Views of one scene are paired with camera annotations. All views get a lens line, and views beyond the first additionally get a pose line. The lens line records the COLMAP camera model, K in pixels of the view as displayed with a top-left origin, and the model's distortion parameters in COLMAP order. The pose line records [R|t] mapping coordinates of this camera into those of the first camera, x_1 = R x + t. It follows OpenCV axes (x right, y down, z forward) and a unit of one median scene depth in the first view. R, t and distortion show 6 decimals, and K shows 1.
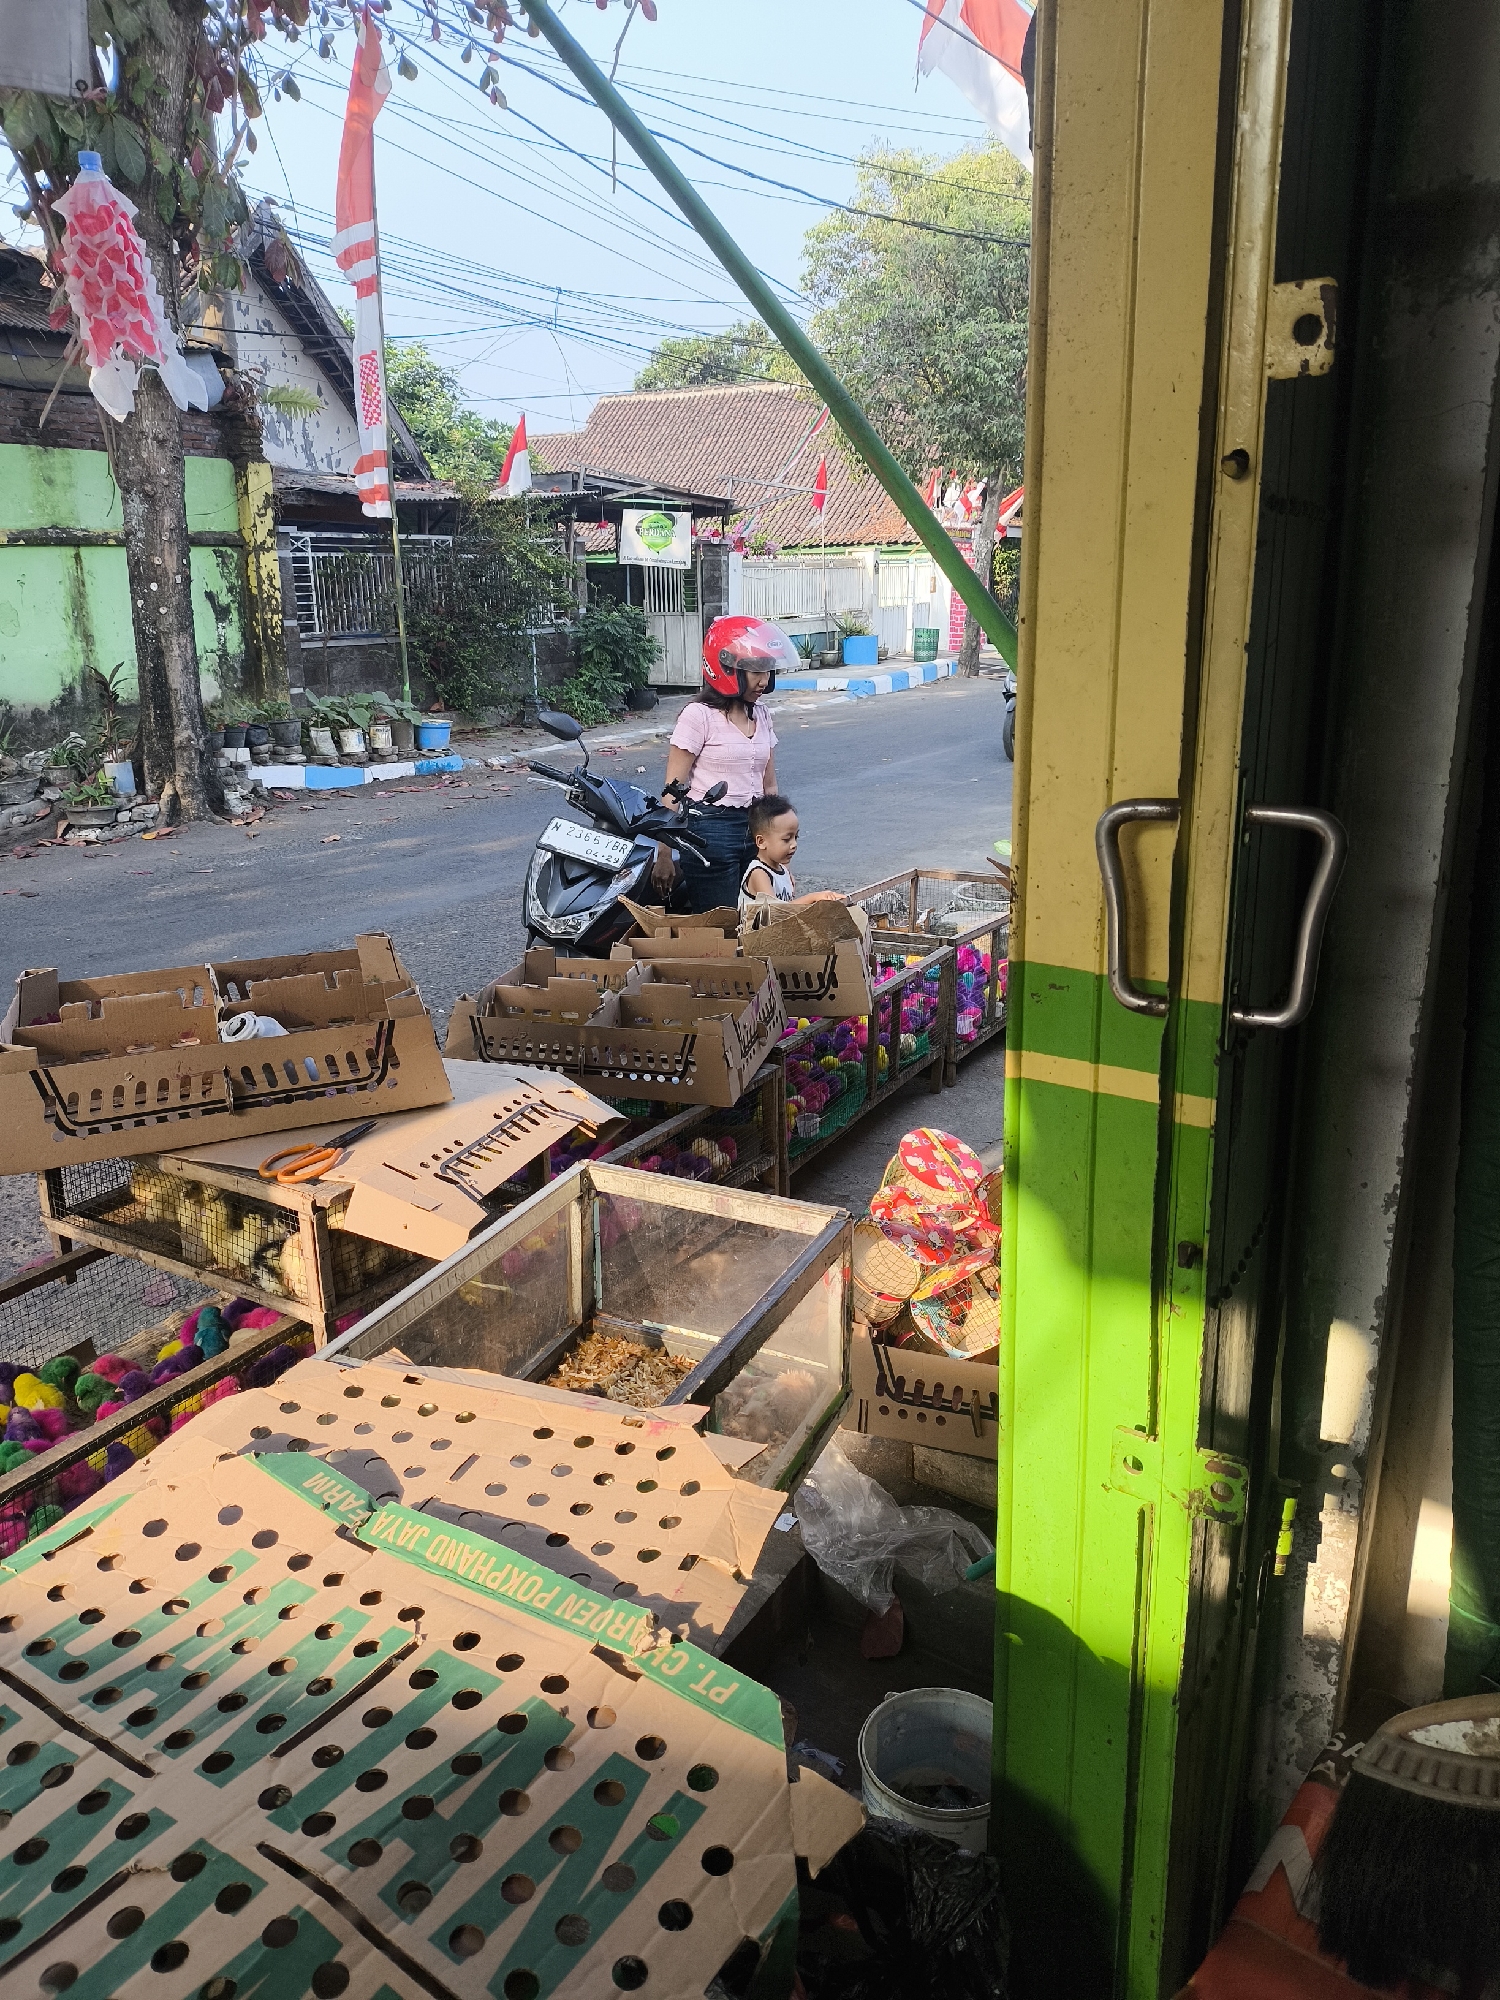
lens RADIAL K [[1445.5, 0, 750.0], [0, 1445.5, 1000.0], [0, 0, 1]] dist [0.190959, -0.329221]
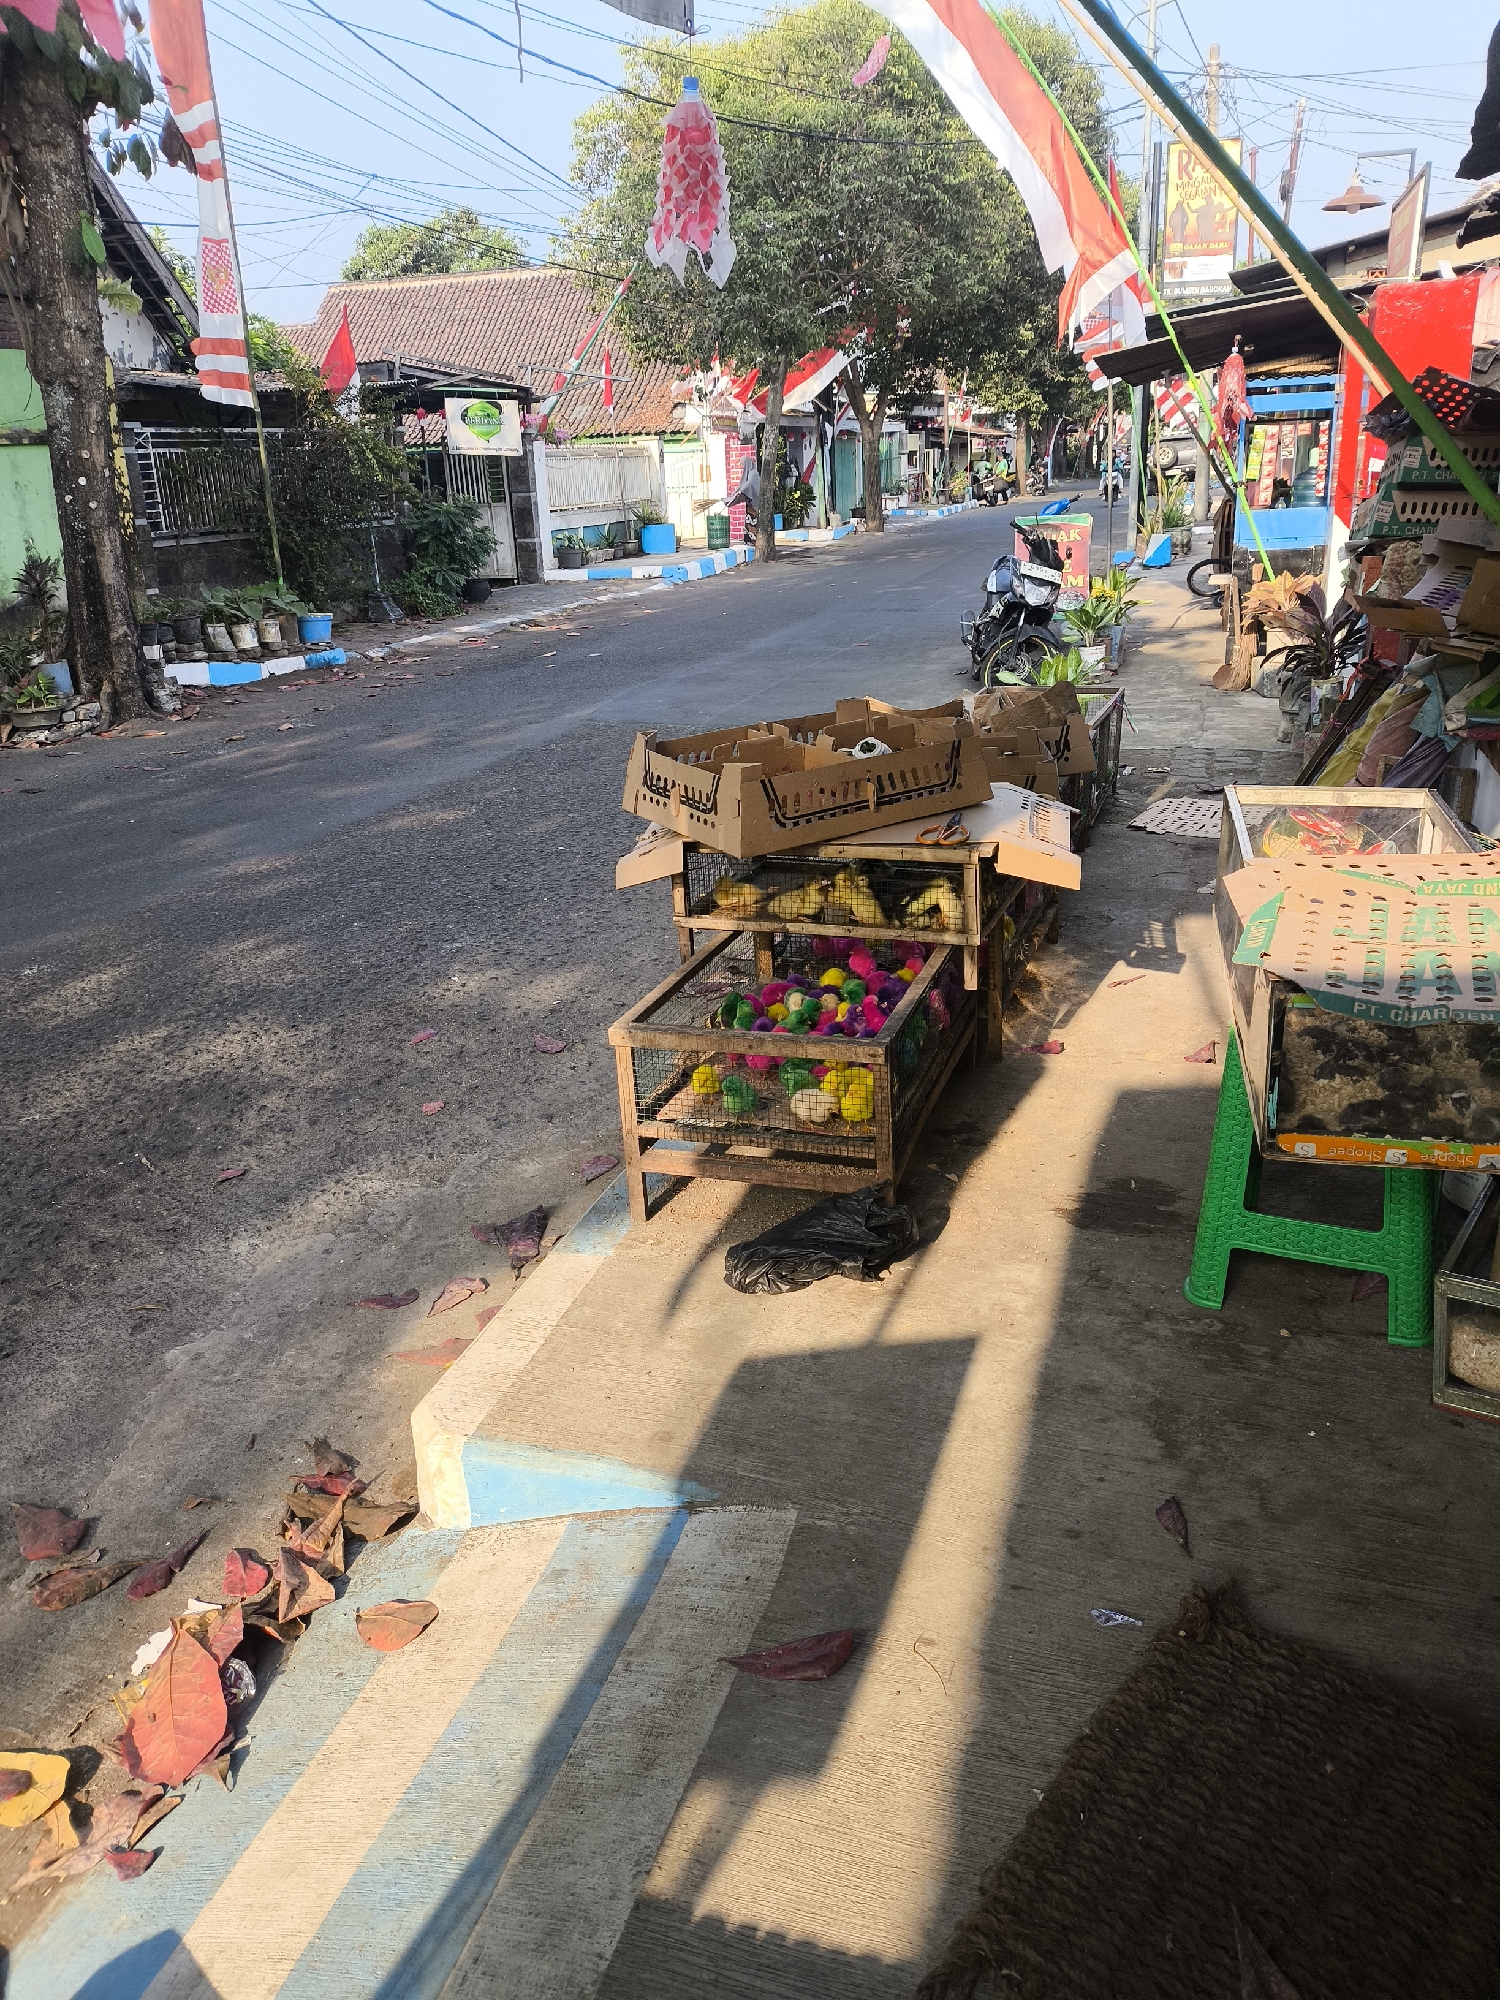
lens RADIAL K [[1465.9, 0, 750.0], [0, 1465.9, 1000.0], [0, 0, 1]] dist [0.112054, -0.173654]
pose [[0.979096, -0.091218, 0.181795, -0.135291], [0.080498, 0.994600, 0.065511, 0.028938], [-0.186789, -0.049507, 0.981152, -0.062140]]
